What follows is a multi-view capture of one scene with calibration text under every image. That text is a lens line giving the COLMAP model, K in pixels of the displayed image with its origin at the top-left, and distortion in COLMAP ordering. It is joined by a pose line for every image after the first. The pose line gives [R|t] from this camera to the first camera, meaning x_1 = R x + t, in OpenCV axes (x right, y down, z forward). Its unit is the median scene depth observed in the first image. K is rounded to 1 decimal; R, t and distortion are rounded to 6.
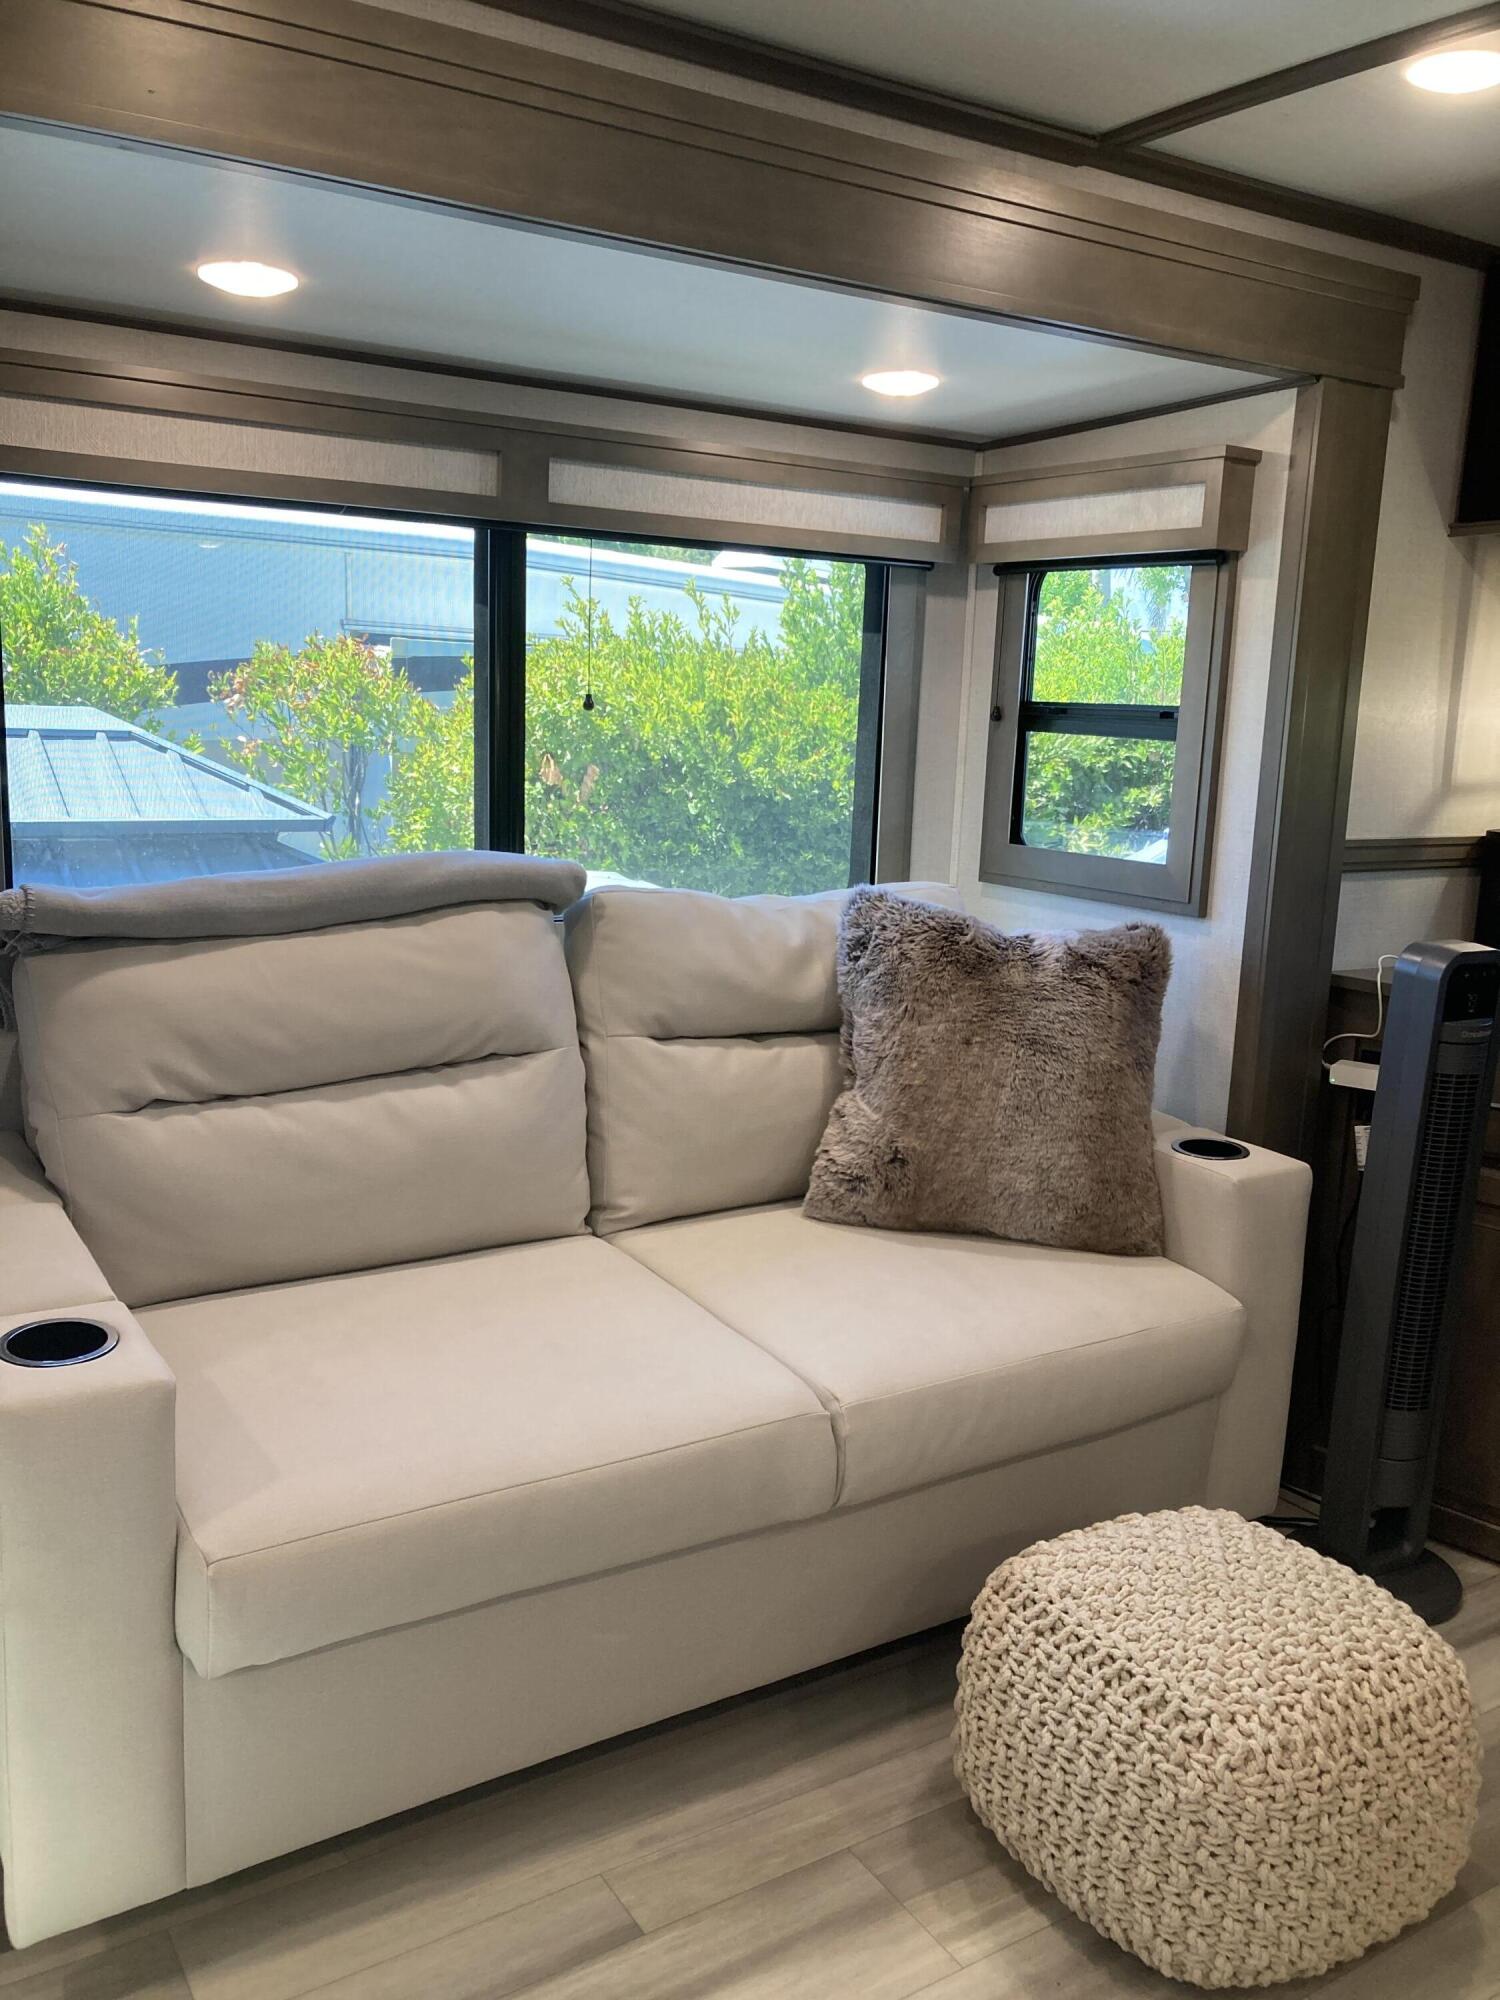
lens RADIAL K [[1651.0, 0, 784.6], [0, 1651.0, 1009.6], [0, 0, 1]] dist [0.078533, -0.067063]
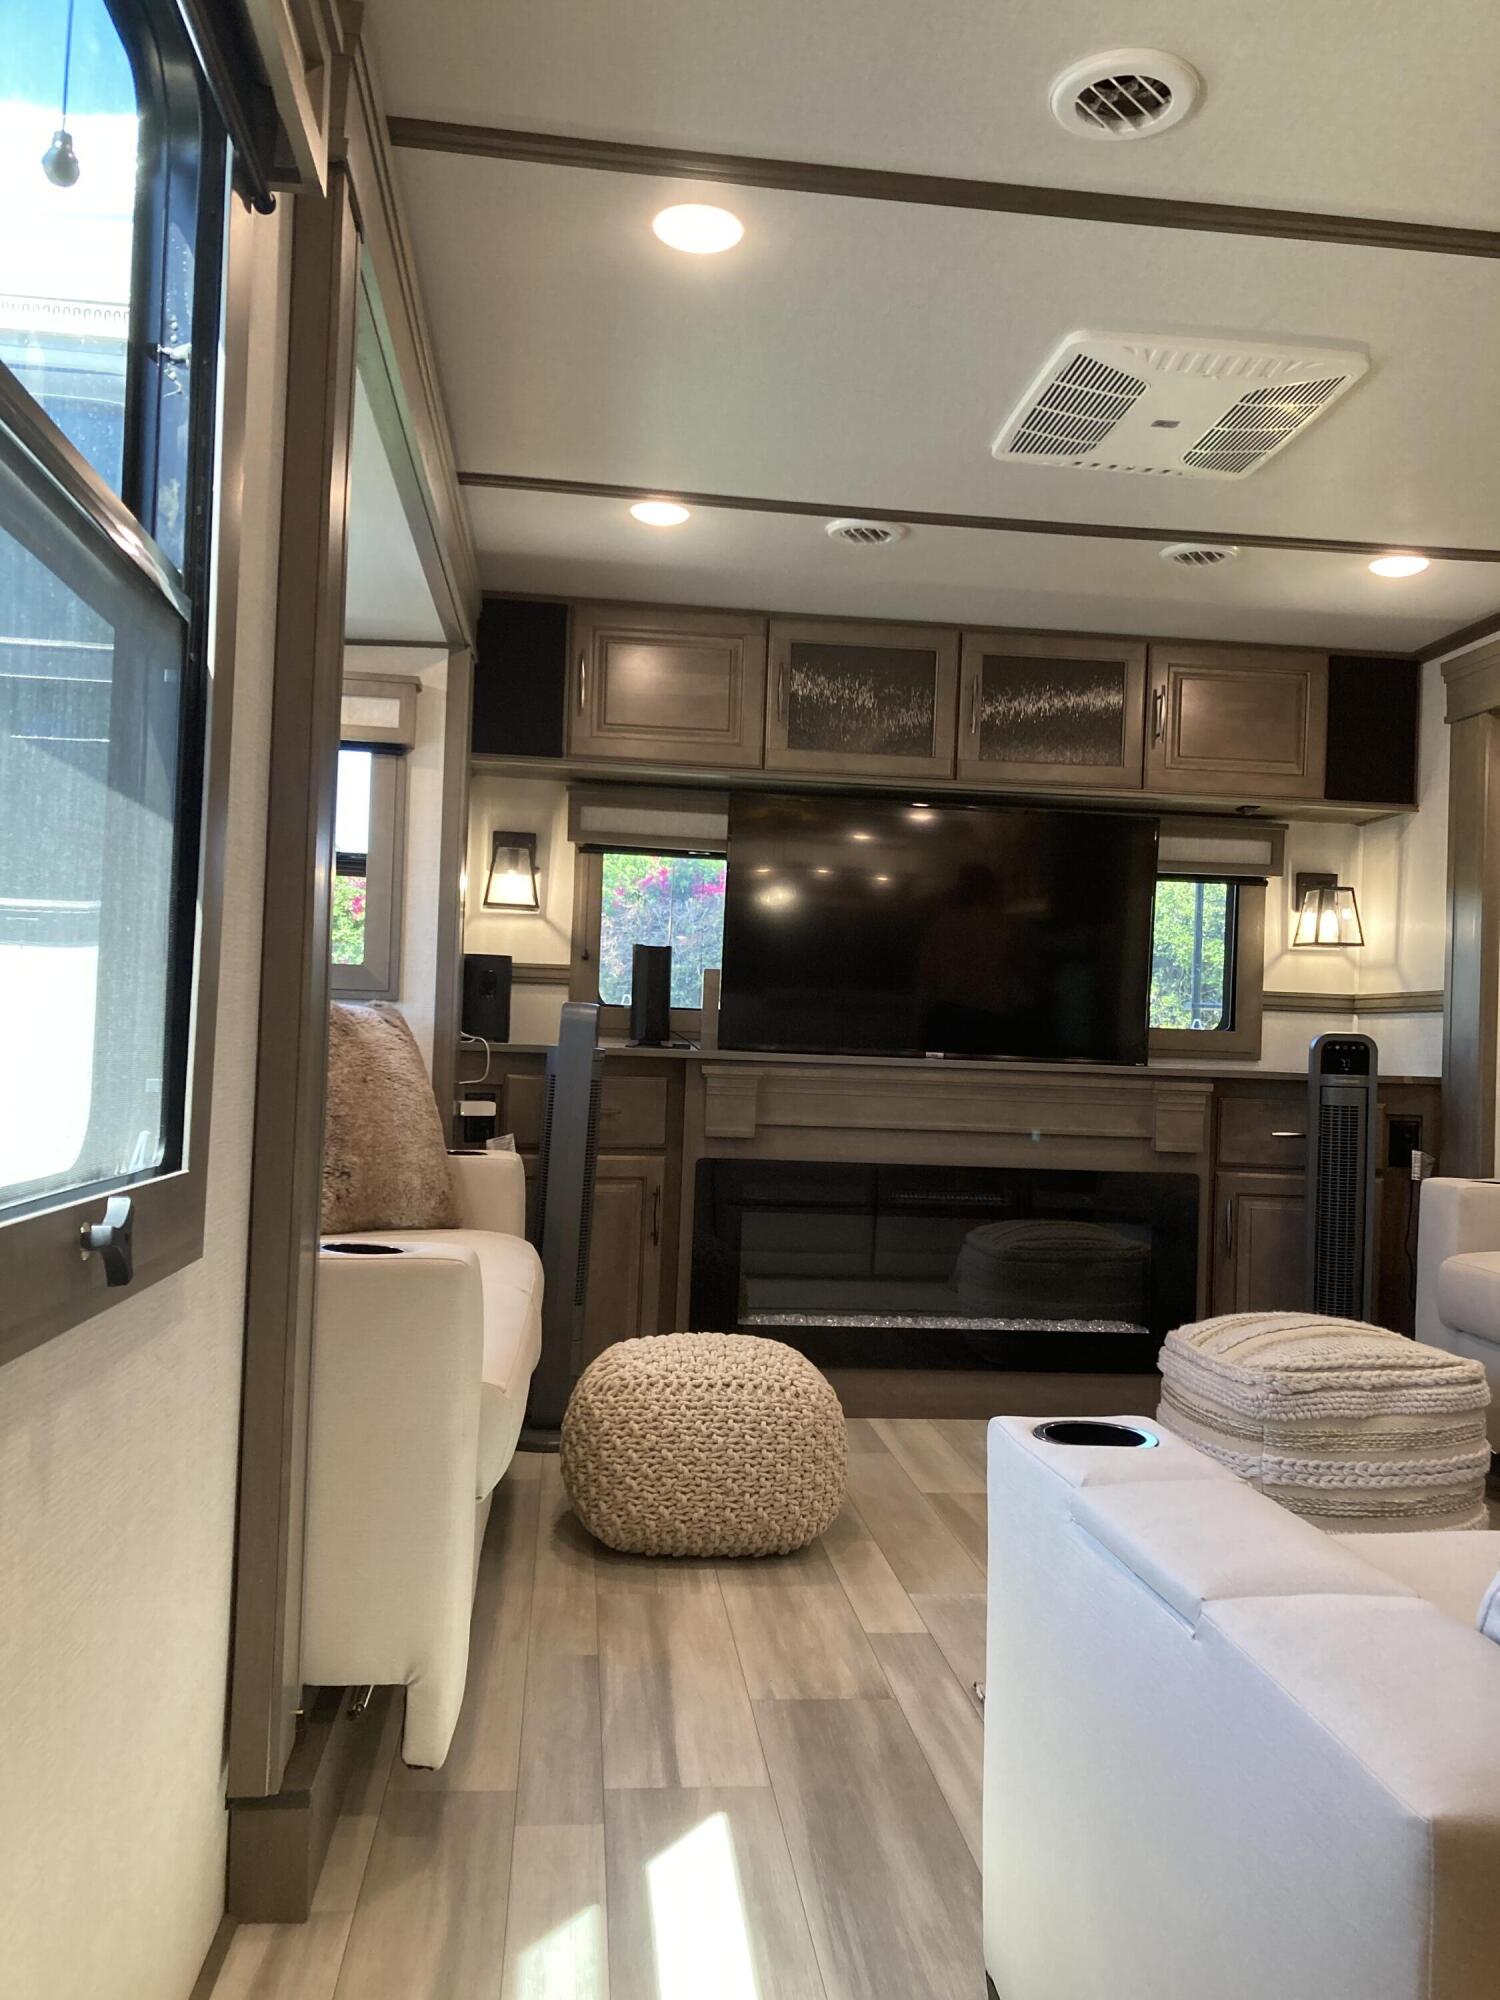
lens RADIAL K [[1651.0, 0, 784.6], [0, 1651.0, 1009.6], [0, 0, 1]] dist [0.078533, -0.067063]
pose [[0.423161, 0.000504, 0.906054, -0.997301], [0.153308, 0.985541, -0.072149, 0.117369], [-0.892990, 0.169436, 0.416965, 0.158395]]
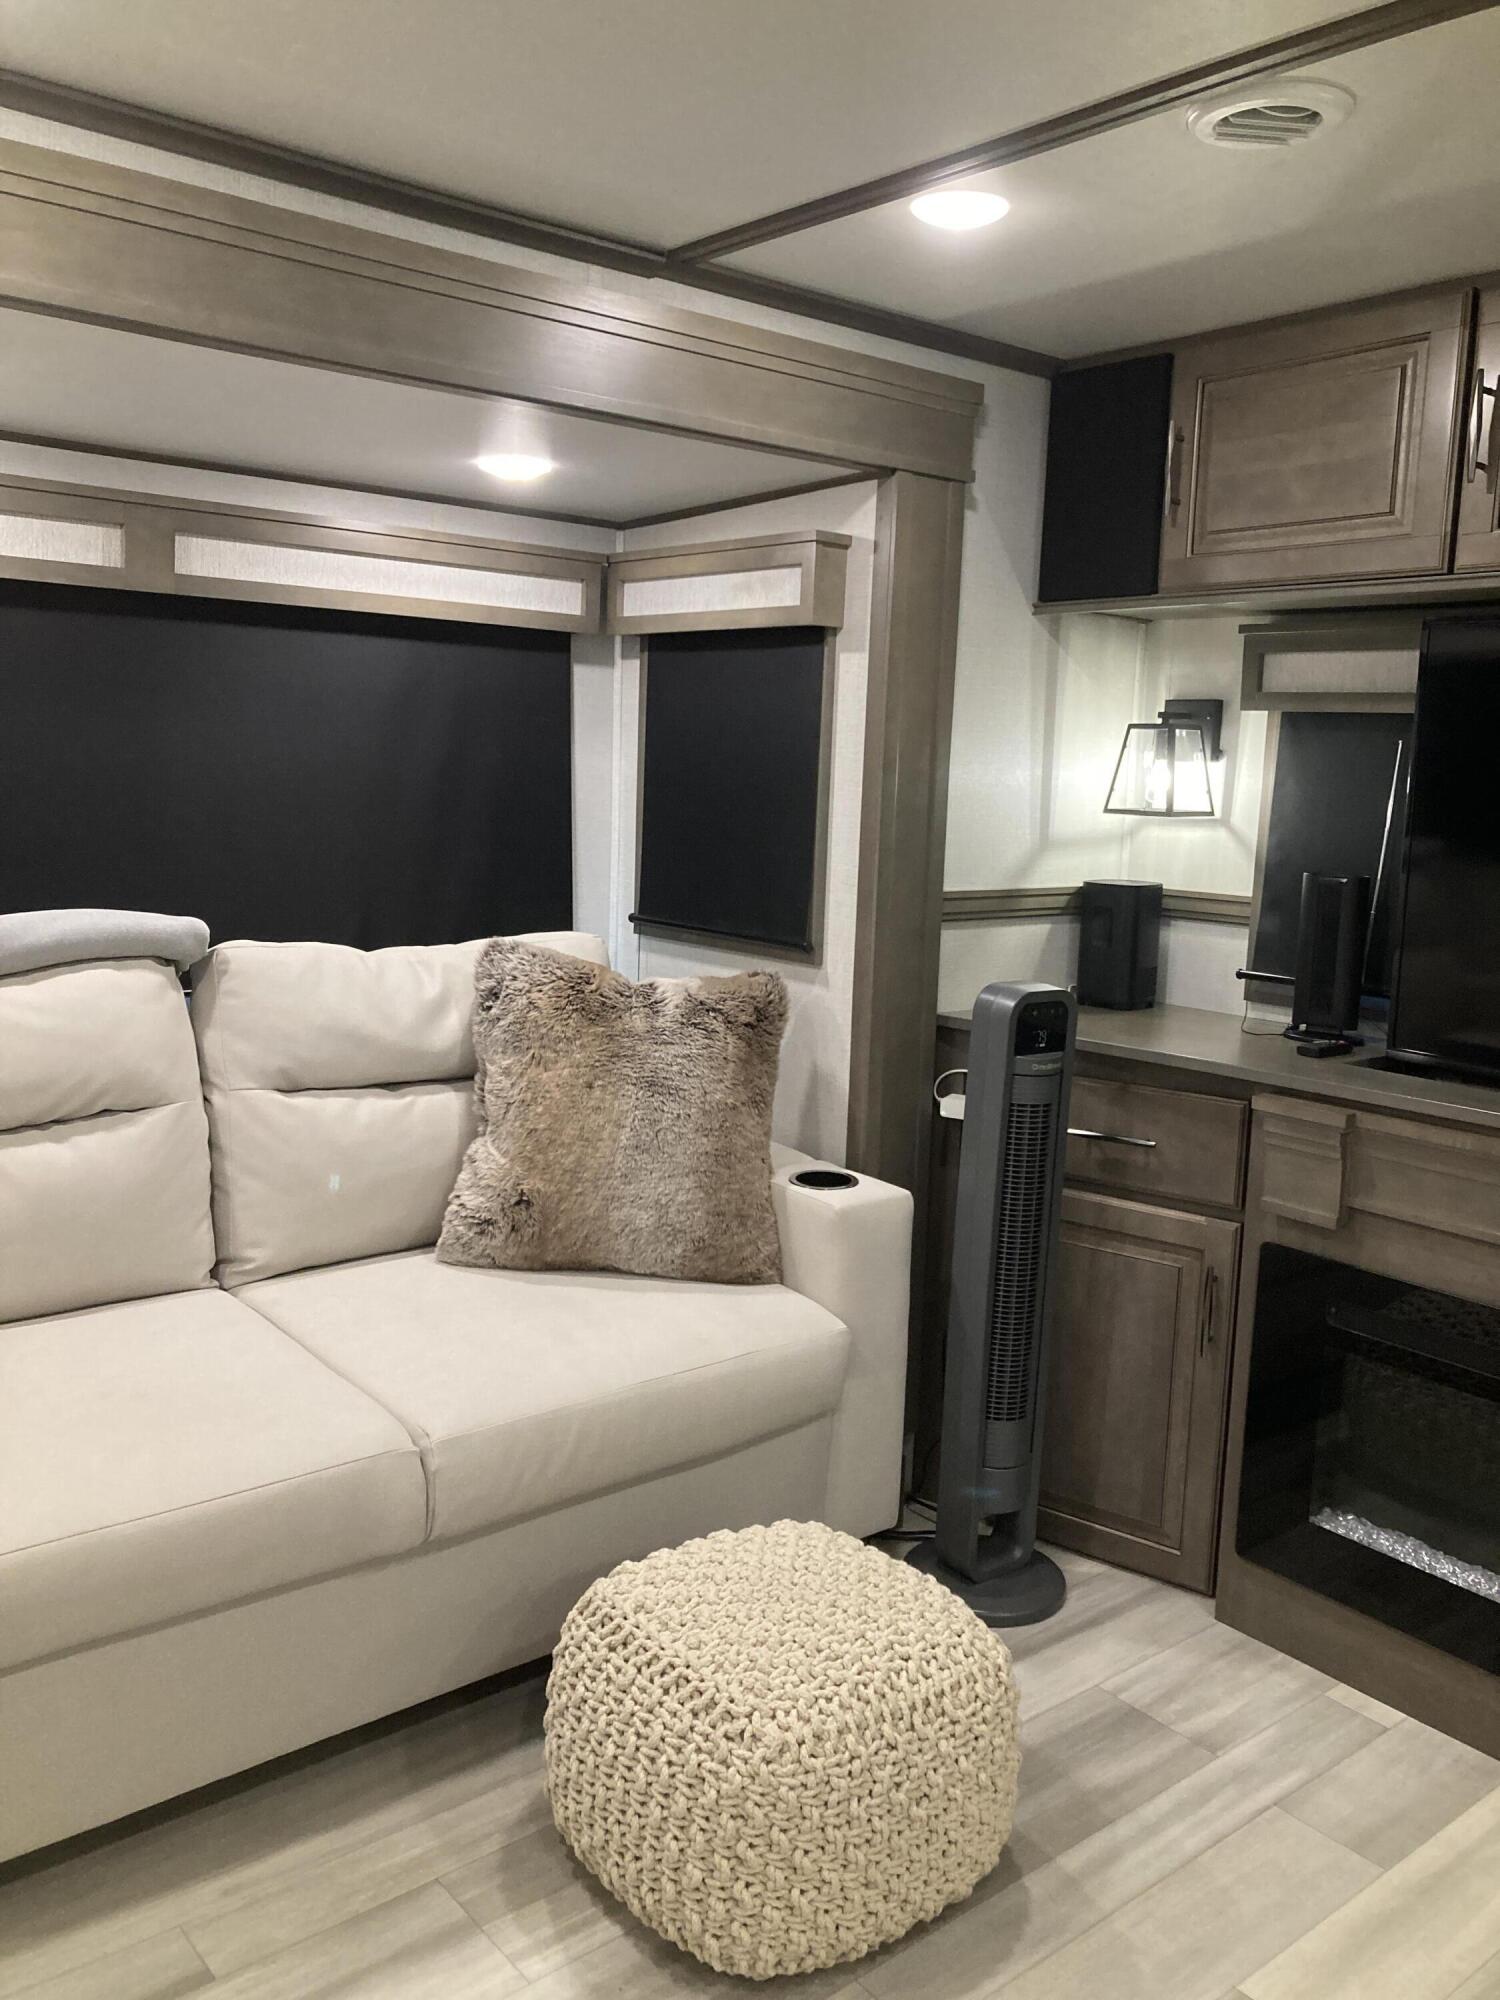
lens RADIAL K [[1635.7, 0, 749.0], [0, 1635.7, 979.1], [0, 0, 1]] dist [0.064343, -0.050427]
pose [[0.993532, -0.019153, 0.111923, 0.102822], [0.024920, 0.998420, -0.050359, 0.007322], [-0.110782, 0.052823, 0.992440, -0.045313]]
